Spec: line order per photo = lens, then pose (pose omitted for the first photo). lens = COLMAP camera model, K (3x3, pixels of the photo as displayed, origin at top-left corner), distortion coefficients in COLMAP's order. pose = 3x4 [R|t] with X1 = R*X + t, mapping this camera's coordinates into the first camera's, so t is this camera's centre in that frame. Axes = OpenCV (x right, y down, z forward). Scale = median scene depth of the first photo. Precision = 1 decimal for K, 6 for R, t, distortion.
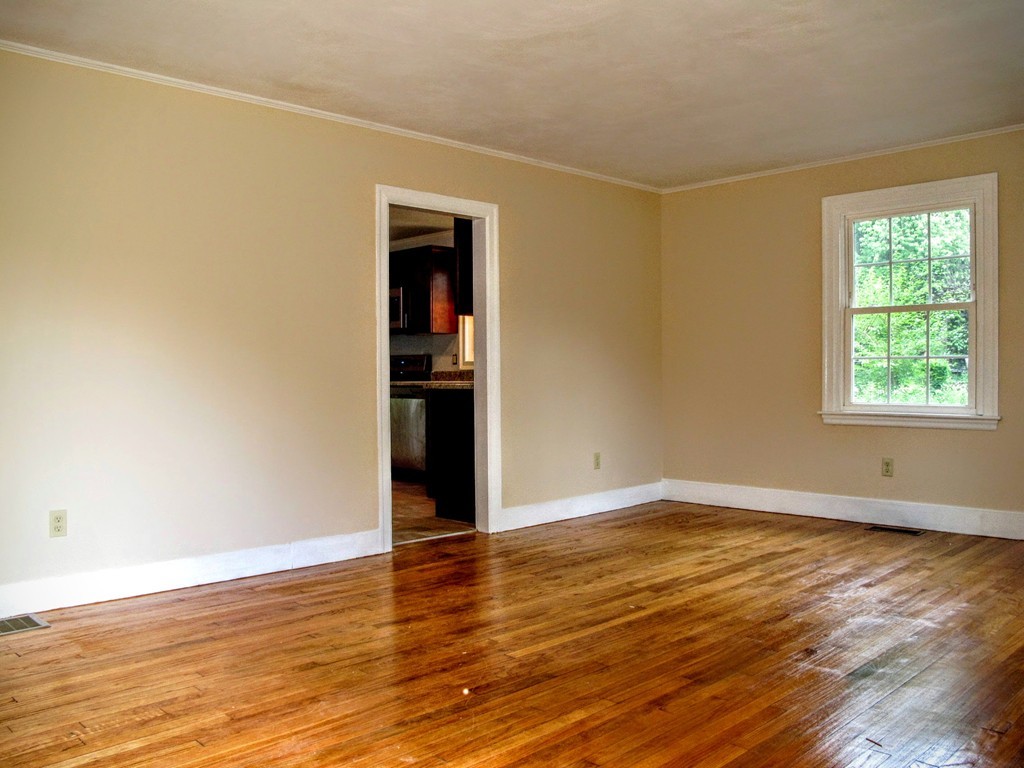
lens RADIAL K [[857.7, 0, 512.1], [0, 857.7, 380.9], [0, 0, 1]] dist [-0.143039, 0.102455]
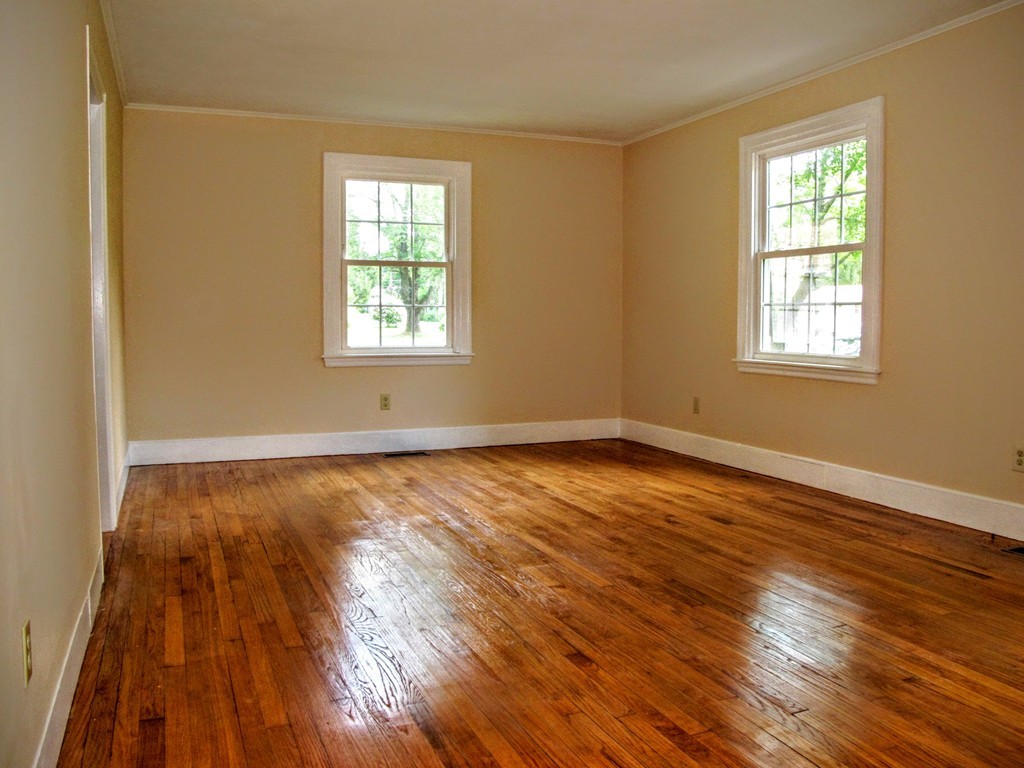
lens RADIAL K [[857.7, 0, 512.2], [0, 857.7, 383.0], [0, 0, 1]] dist [-0.143039, 0.102455]
pose [[0.373556, -0.062845, 0.925476, -0.601568], [0.006027, 0.997846, 0.065326, 0.002354], [-0.927588, -0.018825, 0.373130, 0.429847]]
